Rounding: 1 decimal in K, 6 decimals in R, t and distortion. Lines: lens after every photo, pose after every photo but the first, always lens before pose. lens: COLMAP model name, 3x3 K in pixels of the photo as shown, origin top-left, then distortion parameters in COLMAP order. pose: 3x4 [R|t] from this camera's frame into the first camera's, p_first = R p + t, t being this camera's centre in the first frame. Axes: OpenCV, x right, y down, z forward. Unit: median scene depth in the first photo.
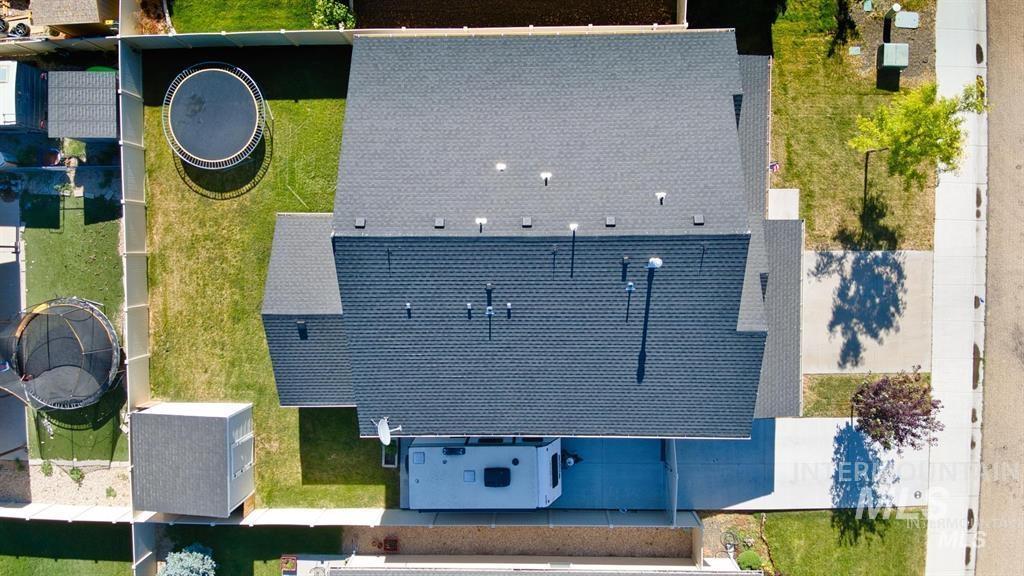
lens RADIAL K [[739.8, 0, 512.0], [0, 739.8, 288.0], [0, 0, 1]] dist [0.143522, -0.274658]
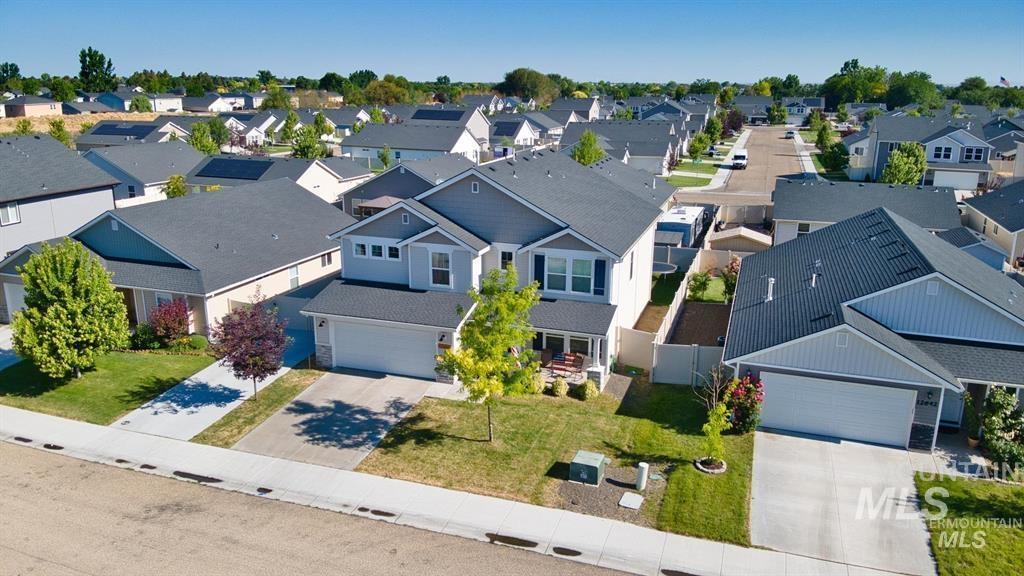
lens RADIAL K [[739.8, 0, 512.0], [0, 739.8, 288.0], [0, 0, 1]] dist [0.143522, -0.274658]
pose [[-0.325133, 0.314356, -0.891891, 1.175479], [-0.945452, -0.128232, 0.299461, -0.438038], [-0.020232, 0.940605, 0.338901, 0.525899]]
